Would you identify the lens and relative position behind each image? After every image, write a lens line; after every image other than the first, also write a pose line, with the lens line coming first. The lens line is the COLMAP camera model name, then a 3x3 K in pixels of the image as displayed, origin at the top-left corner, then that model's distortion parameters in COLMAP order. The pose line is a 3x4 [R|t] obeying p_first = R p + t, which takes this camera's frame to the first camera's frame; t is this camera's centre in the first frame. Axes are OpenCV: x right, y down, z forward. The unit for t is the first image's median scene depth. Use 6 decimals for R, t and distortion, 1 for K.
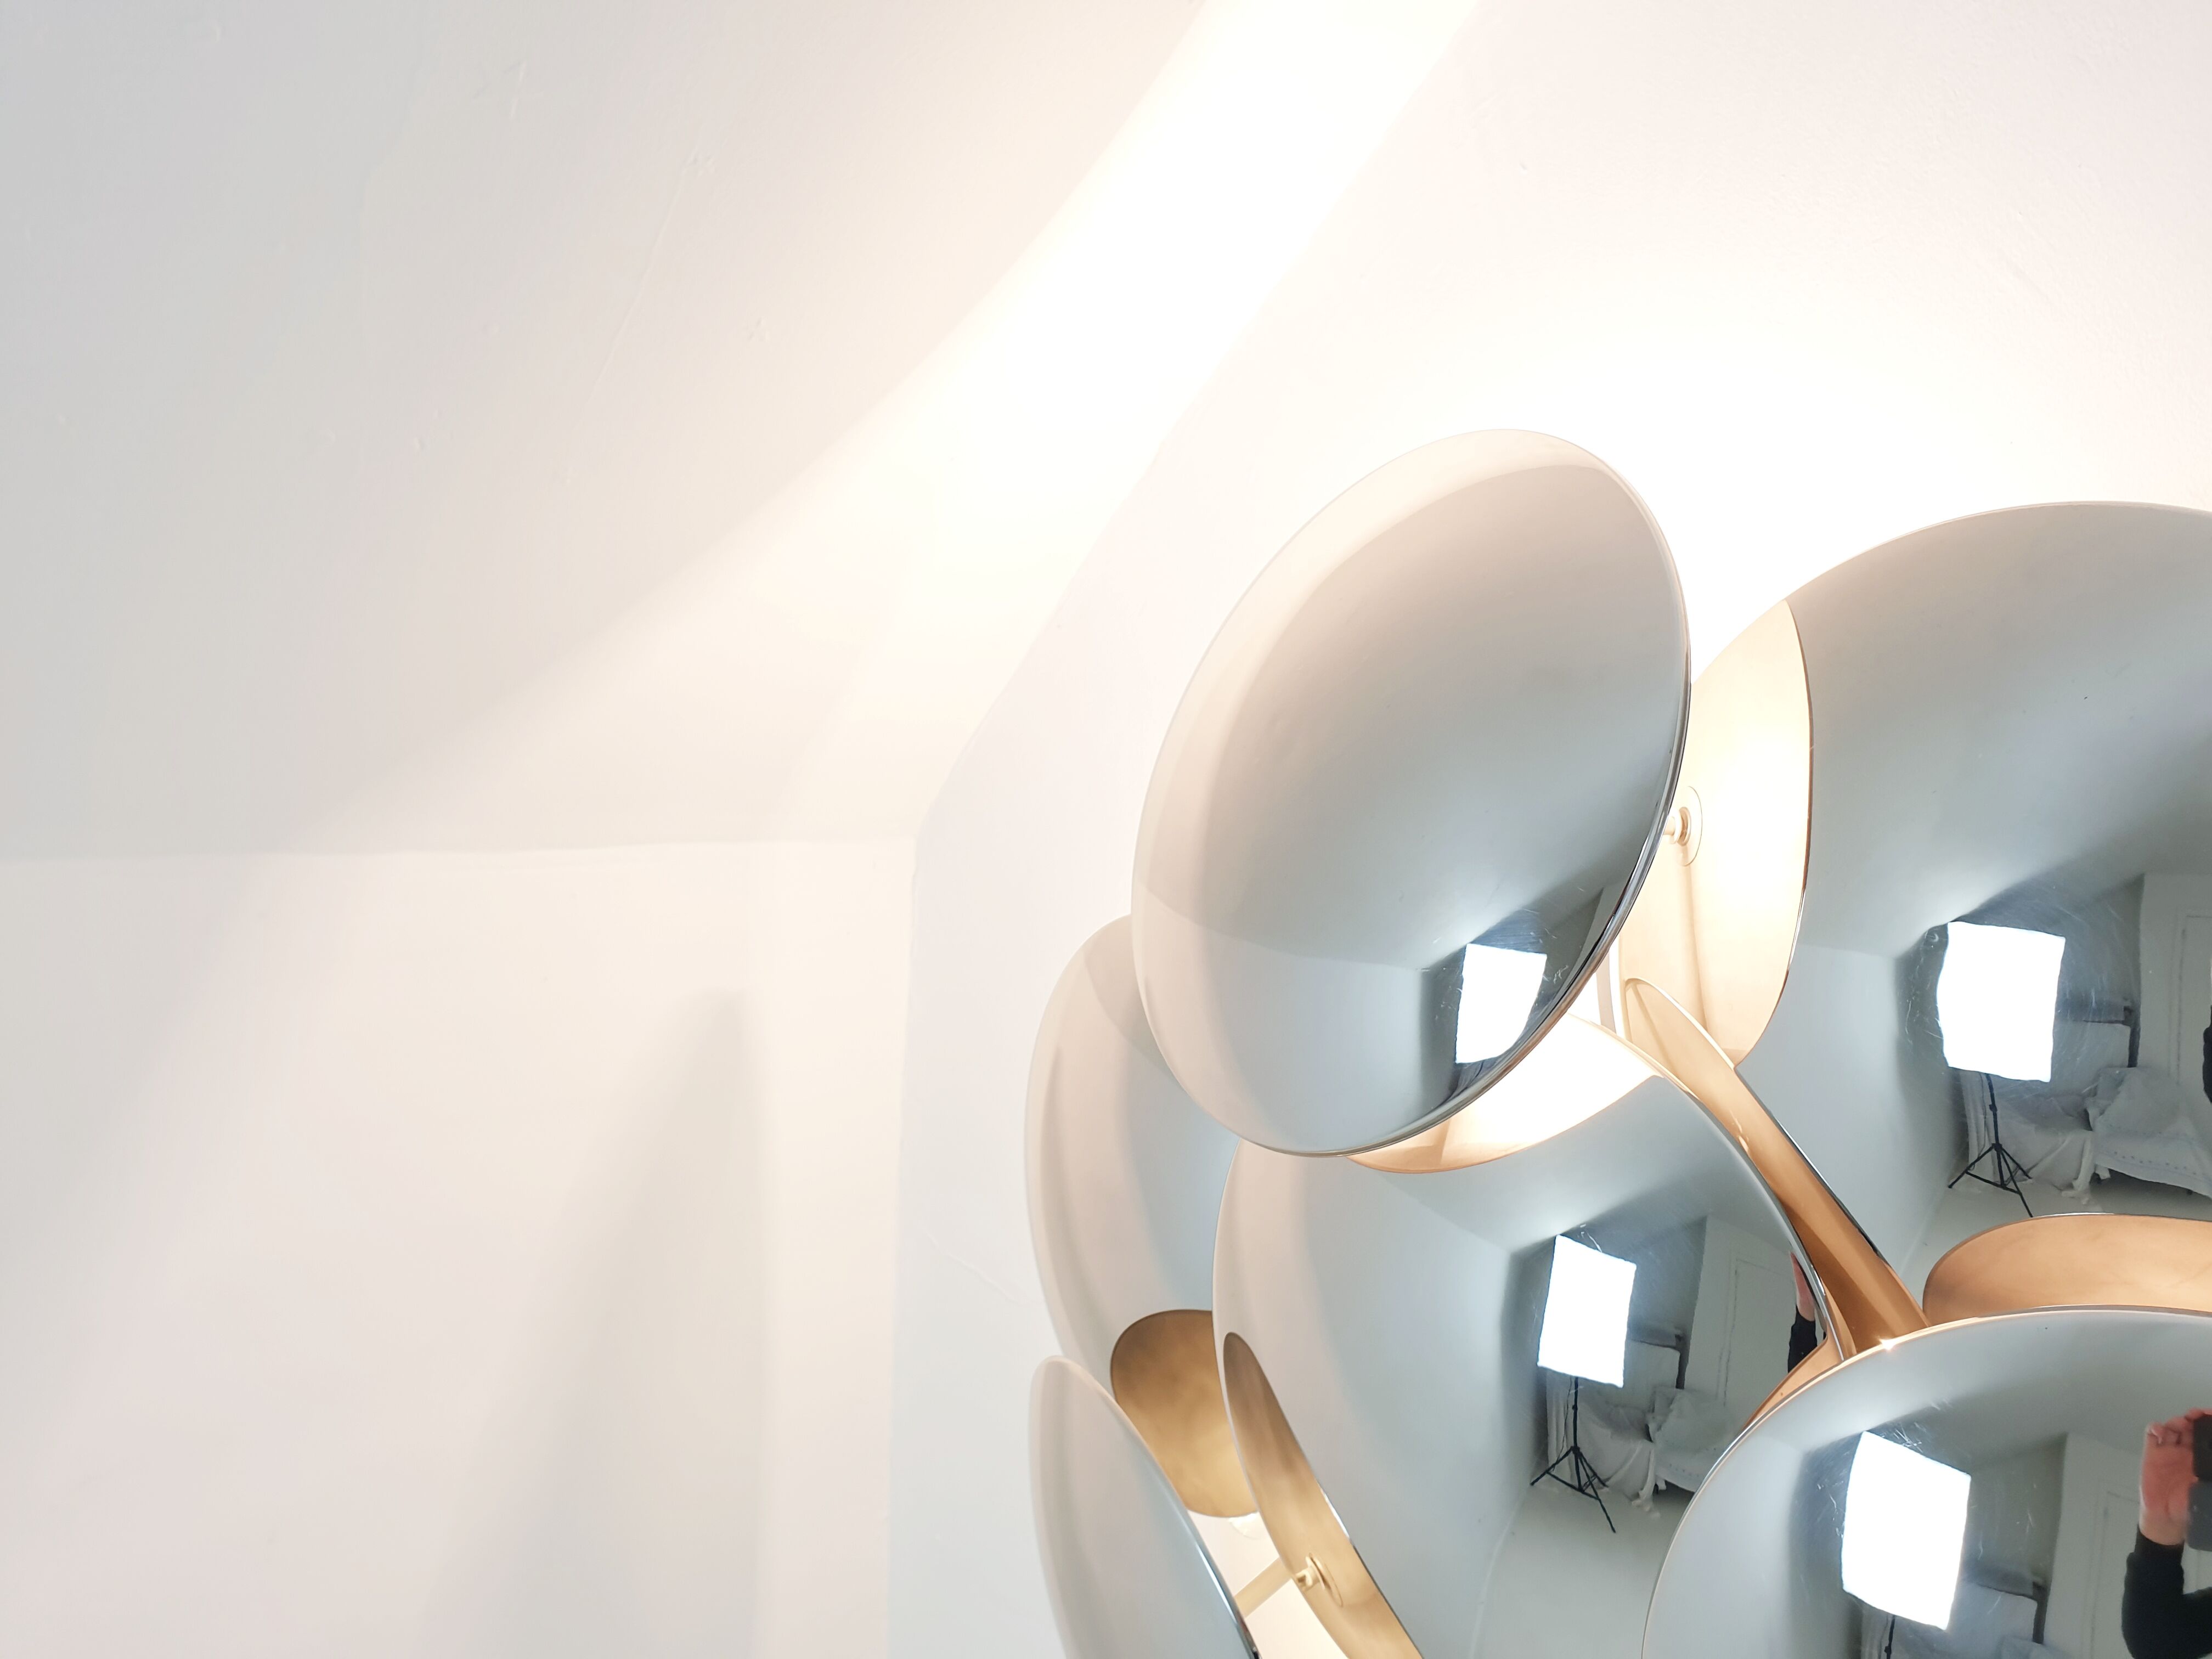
lens RADIAL K [[1669.7, 0, 1128.6], [0, 1669.7, 817.4], [0, 0, 1]] dist [0.006774, 0.022962]
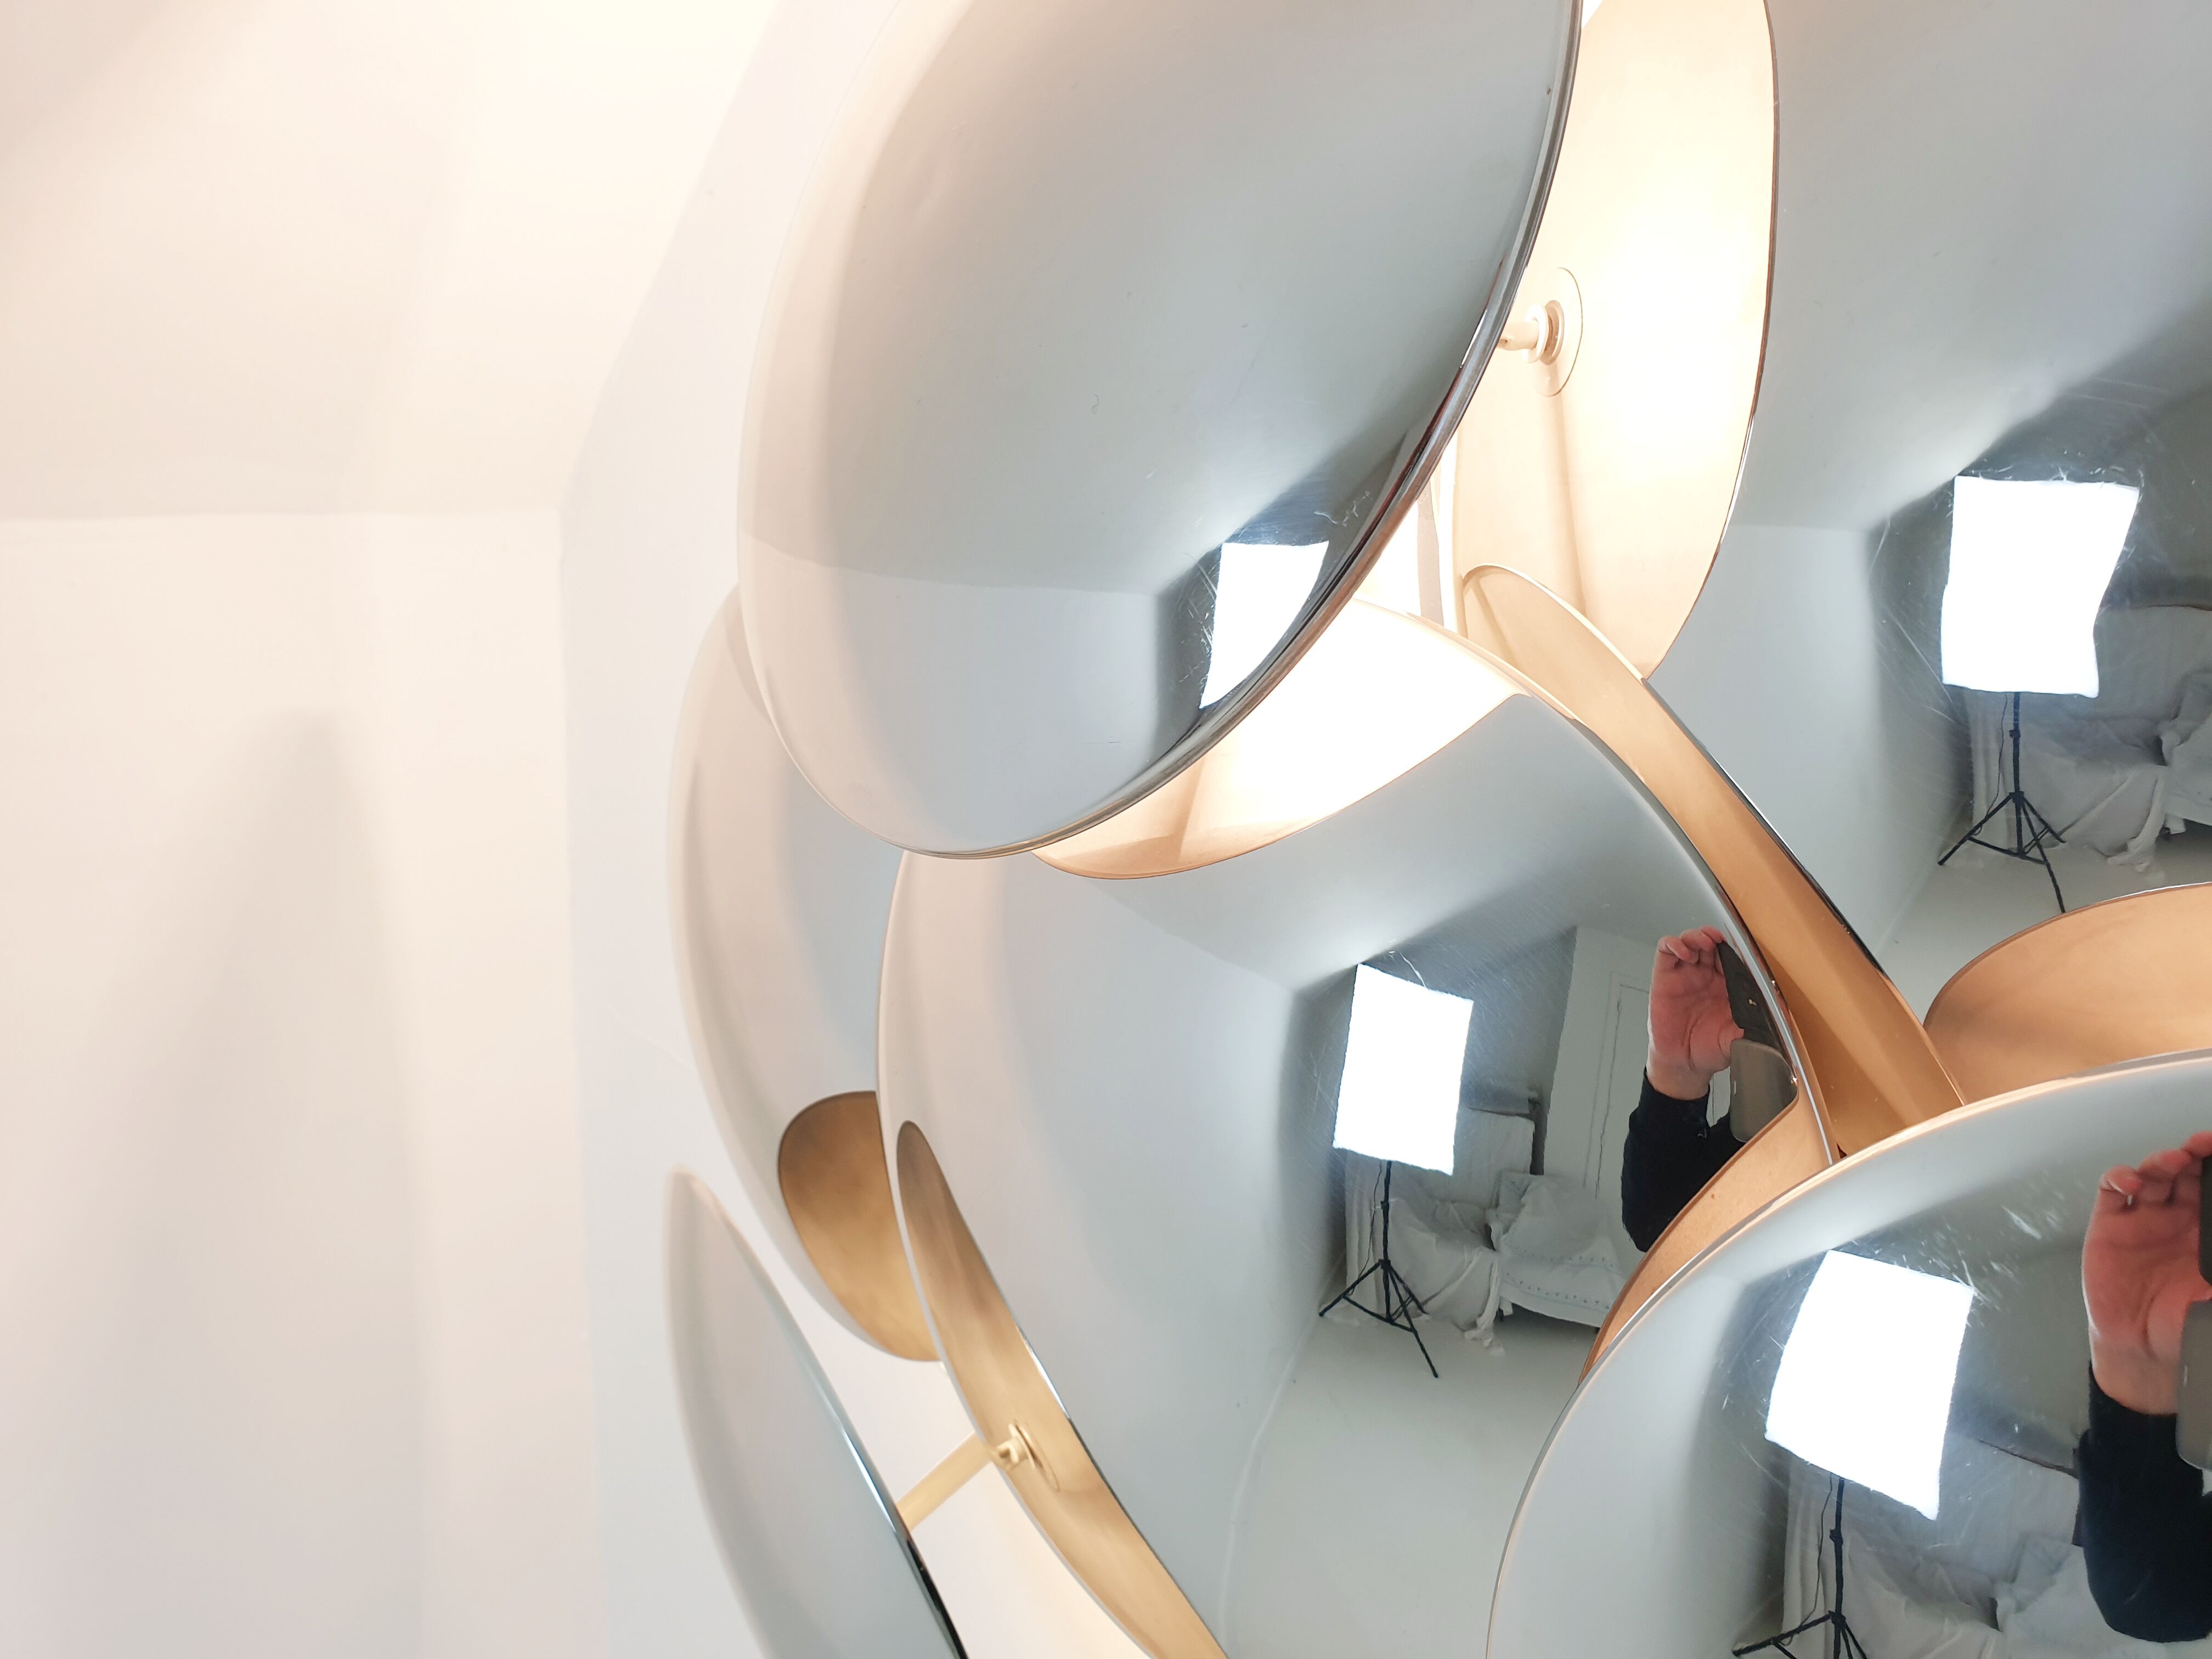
lens RADIAL K [[1669.7, 0, 1095.0], [0, 1669.7, 831.2], [0, 0, 1]] dist [0.006774, 0.022962]
pose [[0.994482, -0.038564, 0.097561, 0.088772], [0.023559, 0.988327, 0.150518, 0.095644], [-0.102227, -0.147389, 0.983782, 0.364377]]
